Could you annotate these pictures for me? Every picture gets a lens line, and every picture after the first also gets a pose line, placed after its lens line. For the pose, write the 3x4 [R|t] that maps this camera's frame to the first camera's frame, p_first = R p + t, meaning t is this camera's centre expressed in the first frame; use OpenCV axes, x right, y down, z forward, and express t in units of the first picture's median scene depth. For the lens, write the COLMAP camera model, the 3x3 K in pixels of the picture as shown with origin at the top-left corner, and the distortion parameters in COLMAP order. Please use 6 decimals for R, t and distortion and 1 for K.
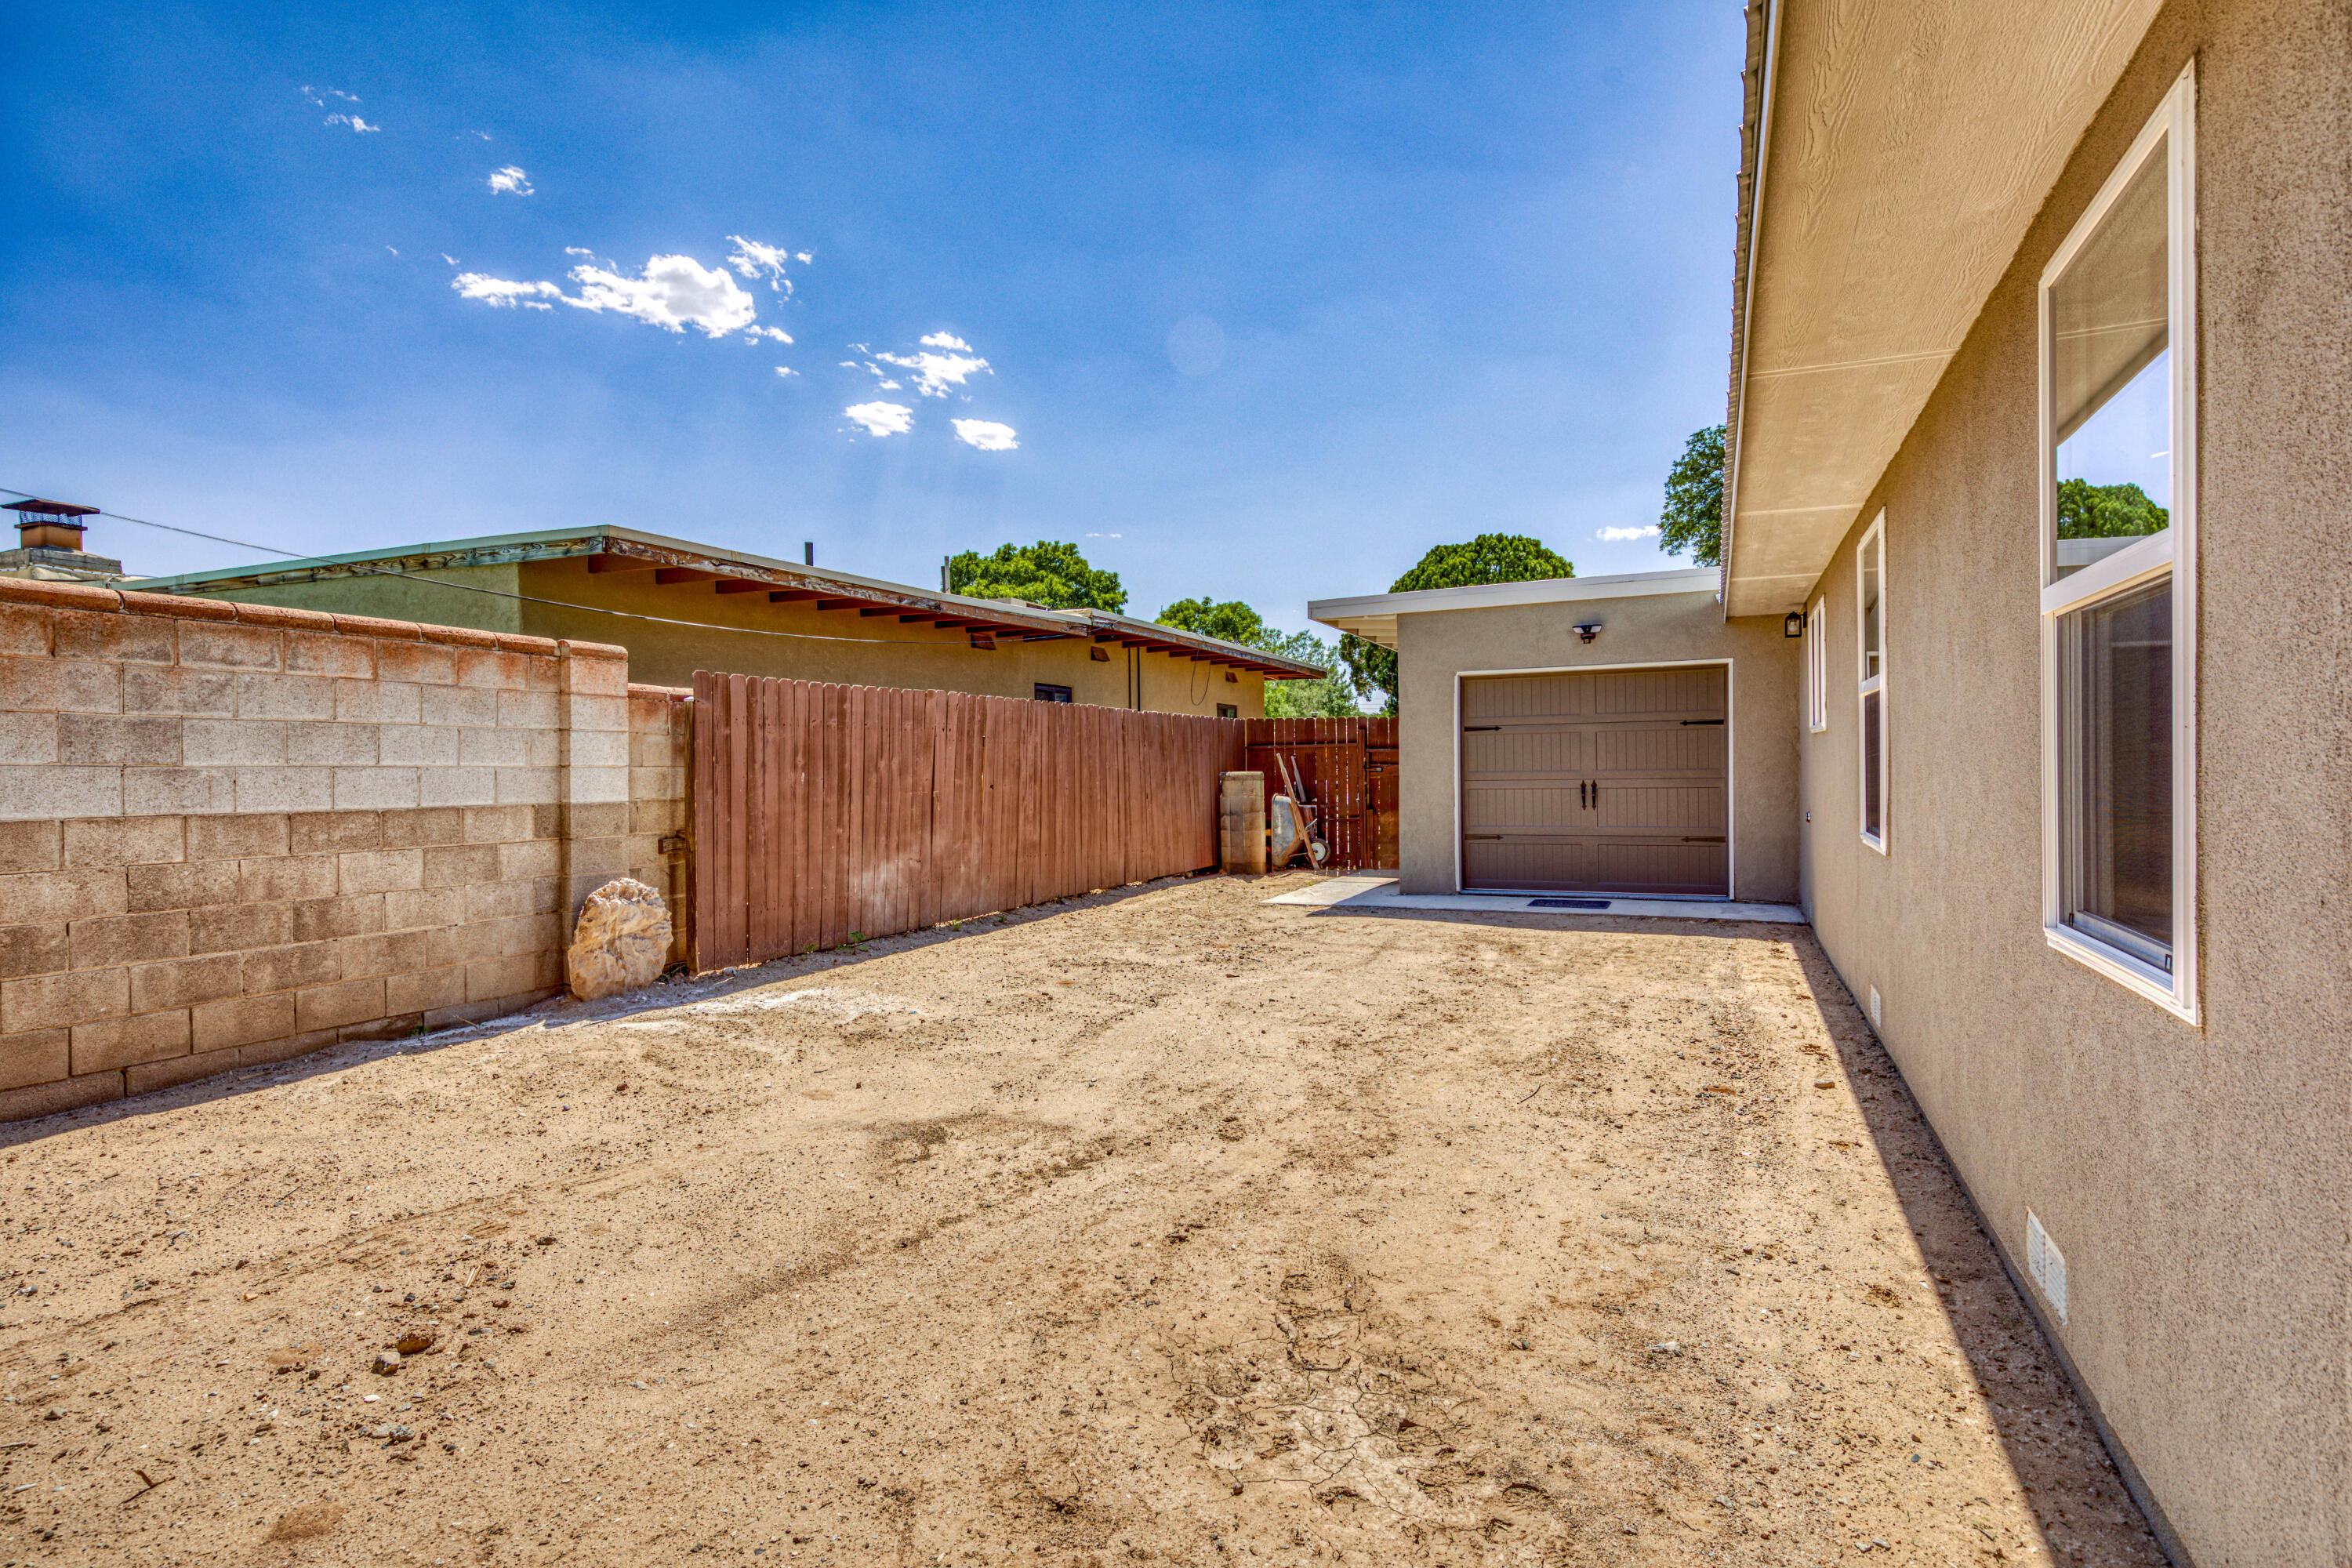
lens RADIAL K [[1182.0, 0, 1185.7], [0, 1182.0, 775.0], [0, 0, 1]] dist [0.030832, -0.018325]
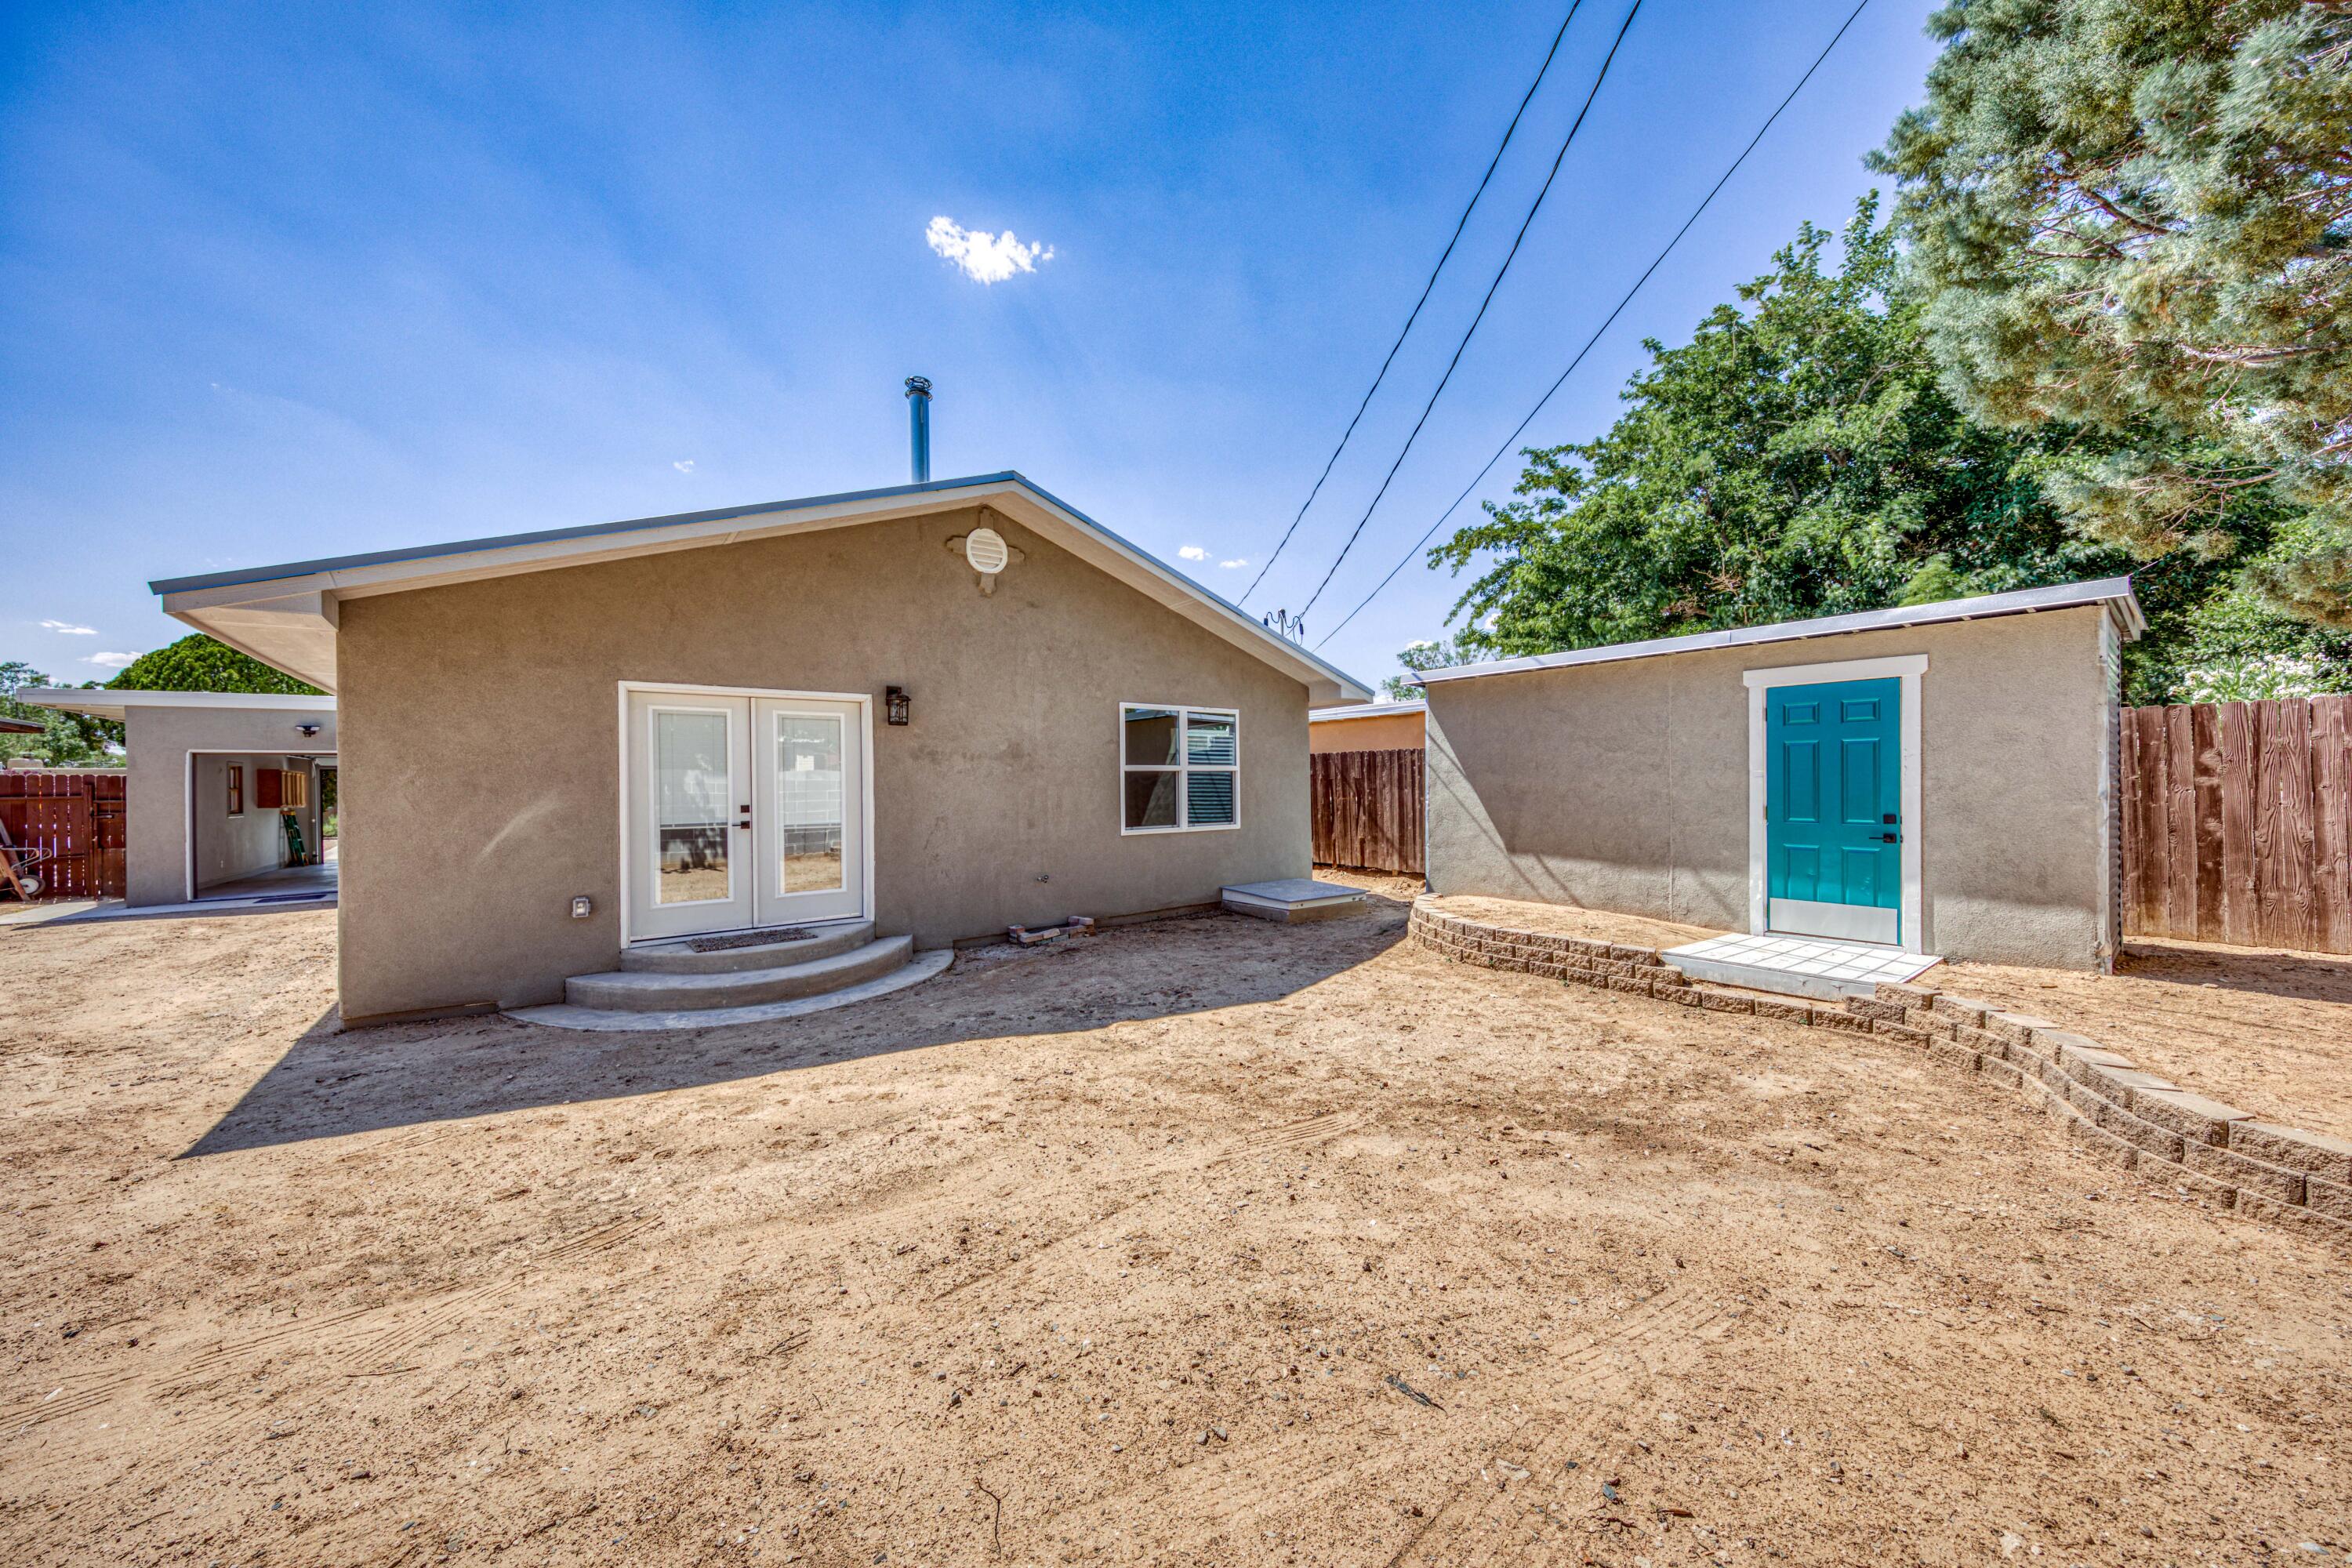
lens RADIAL K [[817.4, 0, 1151.3], [0, 817.4, 785.4], [0, 0, 1]] dist [0.004027, -0.003512]
pose [[0.490269, 0.013360, 0.871469, -0.062248], [0.013836, 0.999637, -0.023109, -0.002631], [-0.871461, 0.023388, 0.489906, -0.497166]]
